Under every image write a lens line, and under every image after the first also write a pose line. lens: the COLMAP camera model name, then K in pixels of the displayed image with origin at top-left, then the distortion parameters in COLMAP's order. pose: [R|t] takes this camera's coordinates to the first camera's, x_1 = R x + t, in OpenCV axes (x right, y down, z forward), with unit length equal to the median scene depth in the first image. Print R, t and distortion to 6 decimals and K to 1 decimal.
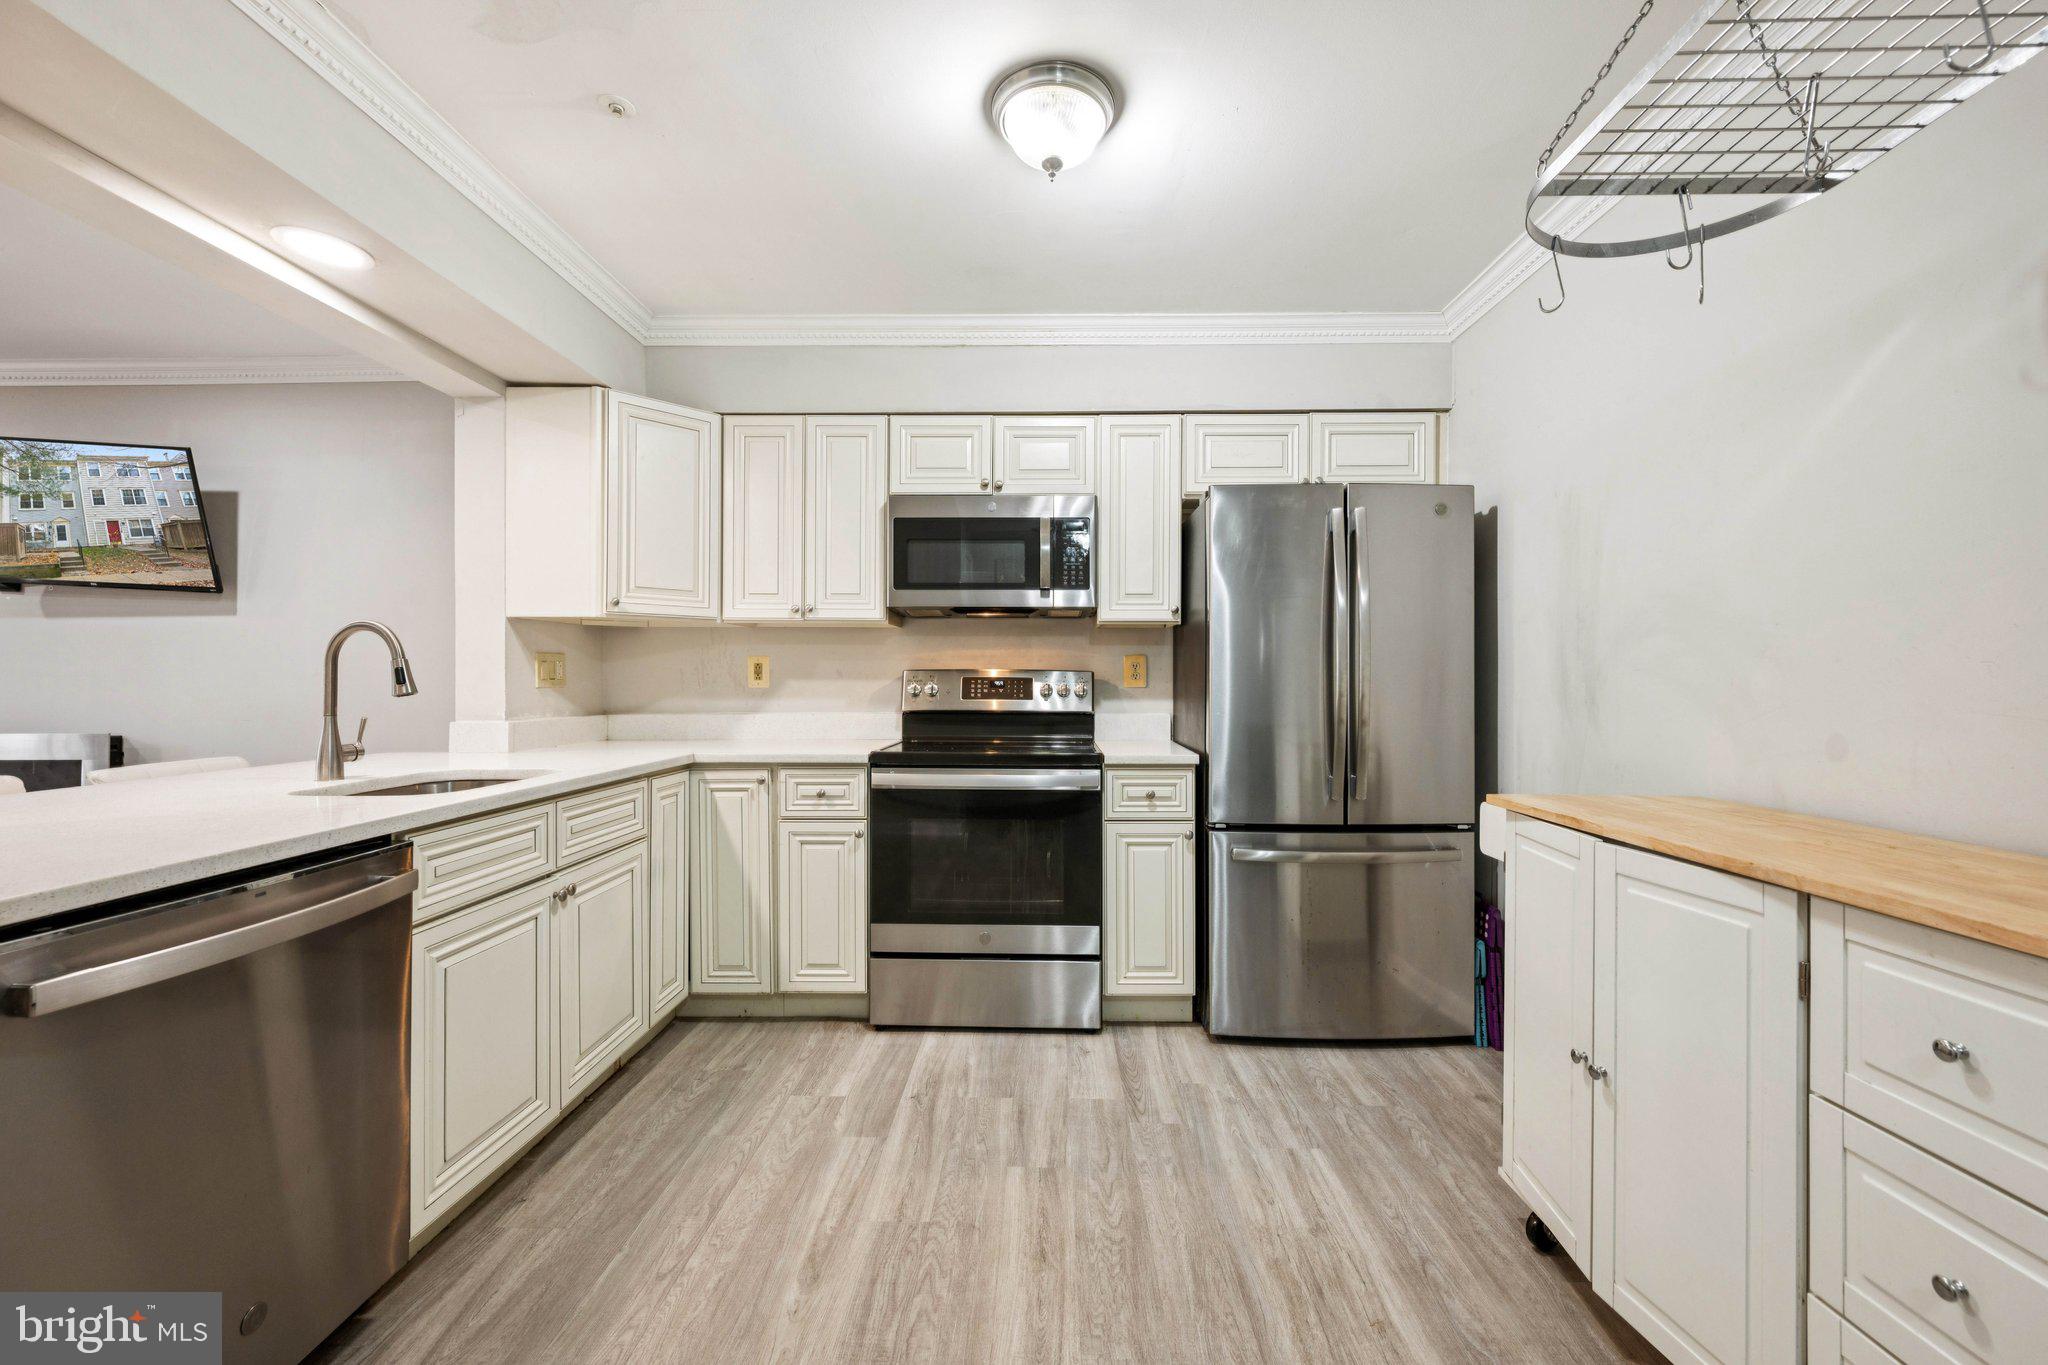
lens RADIAL K [[845.5, 0, 1024.0], [0, 845.5, 682.5], [0, 0, 1]] dist [0.026011, 0.000149]
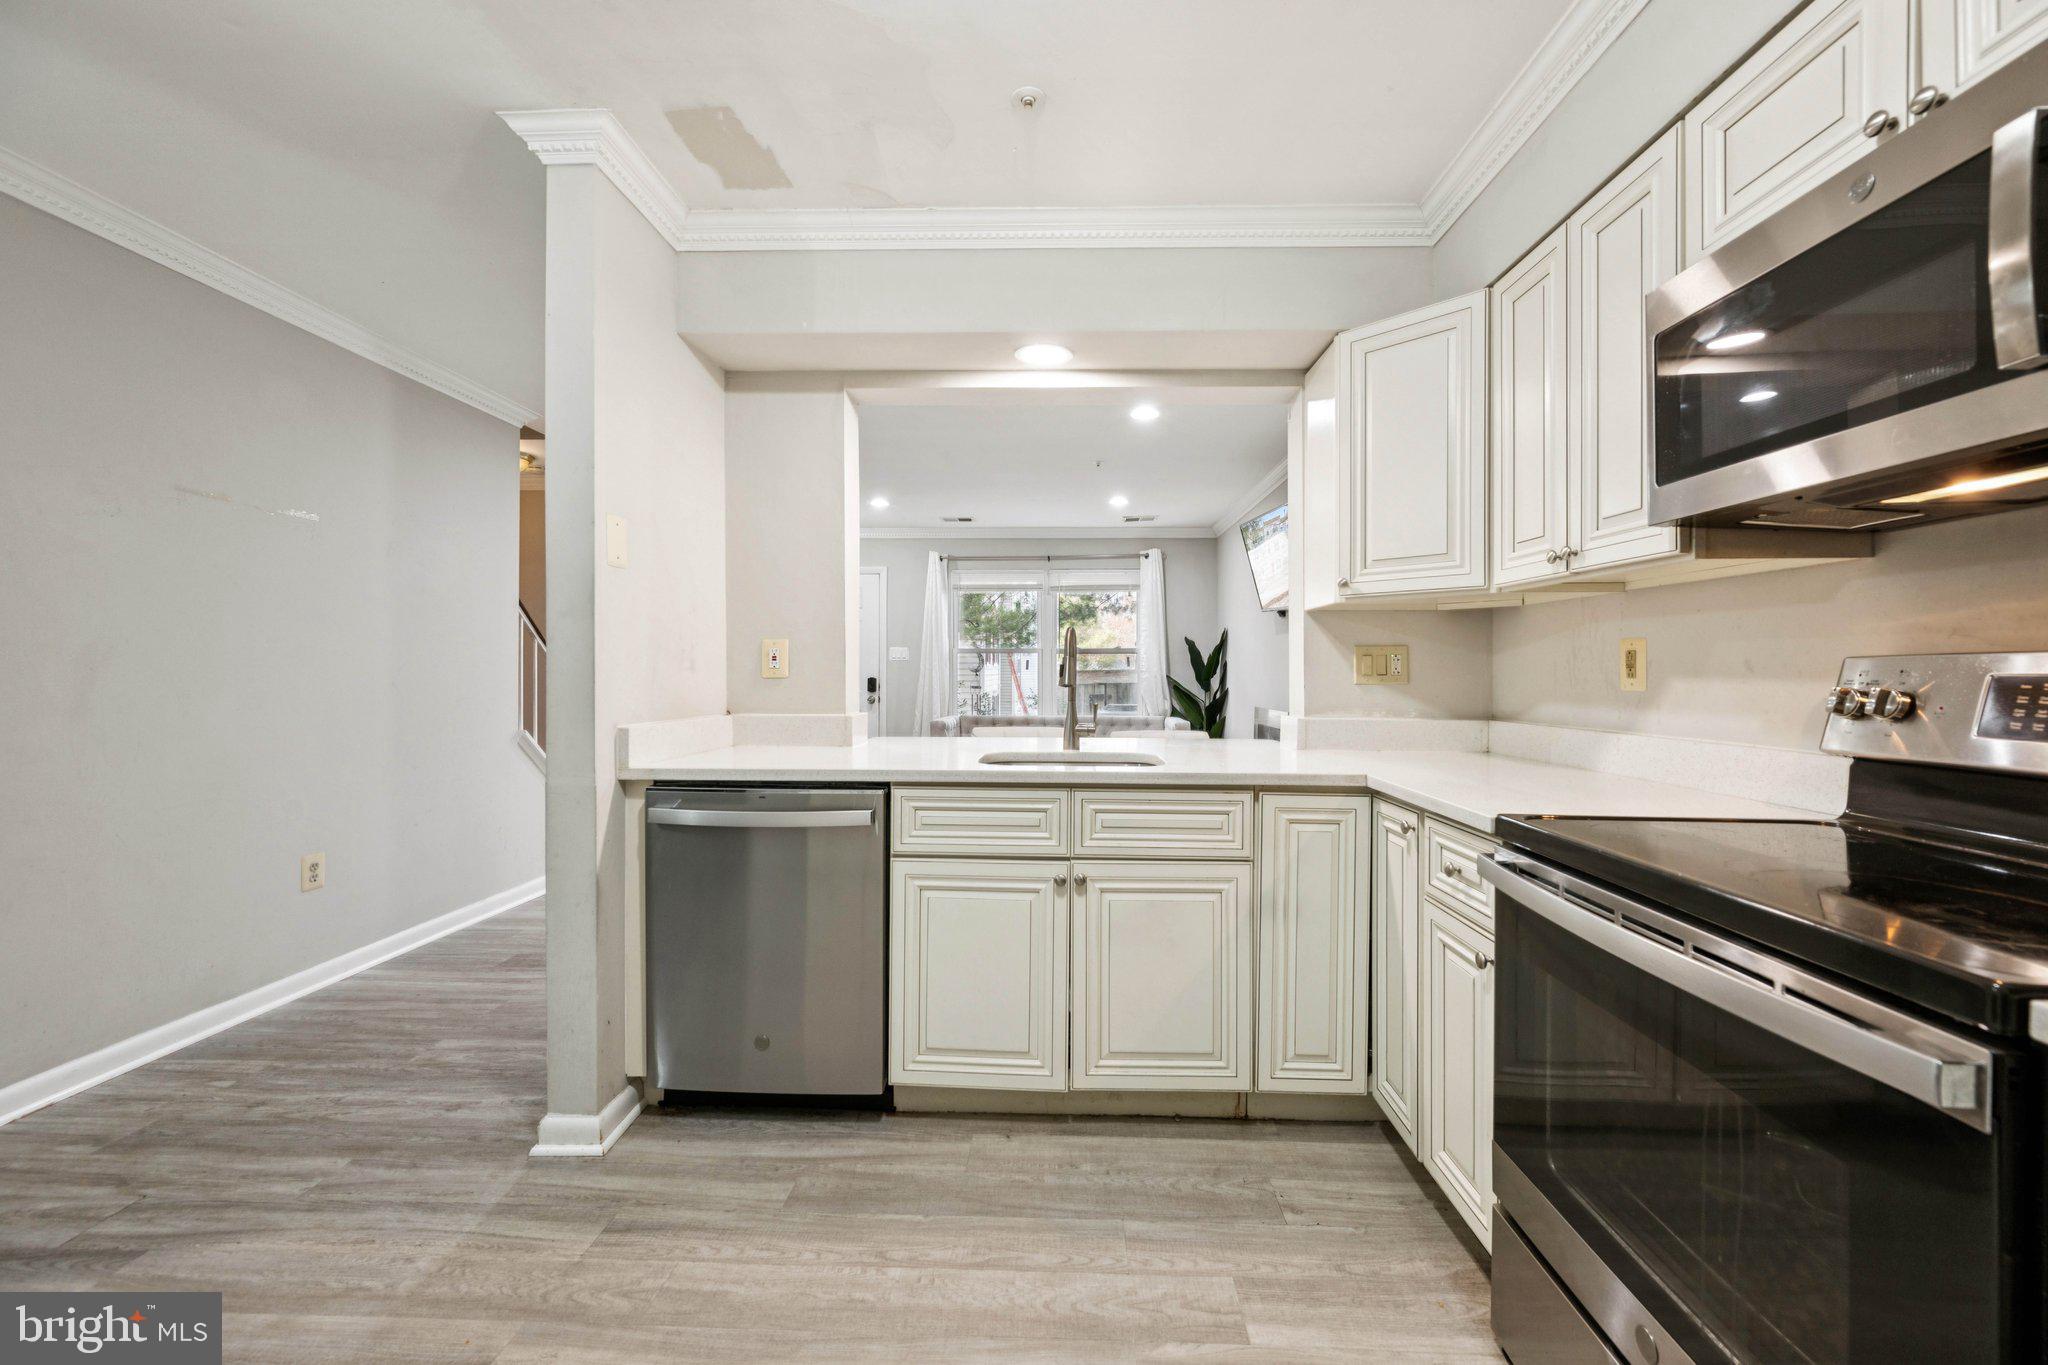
lens RADIAL K [[816.3, 0, 1040.2], [0, 816.3, 672.8], [0, 0, 1]] dist [0.013393, 0.000169]
pose [[-0.008734, 0.001194, -0.999961, 0.389425], [-0.009527, 0.999954, 0.001277, -0.004917], [0.999916, 0.009538, -0.008722, 0.833083]]
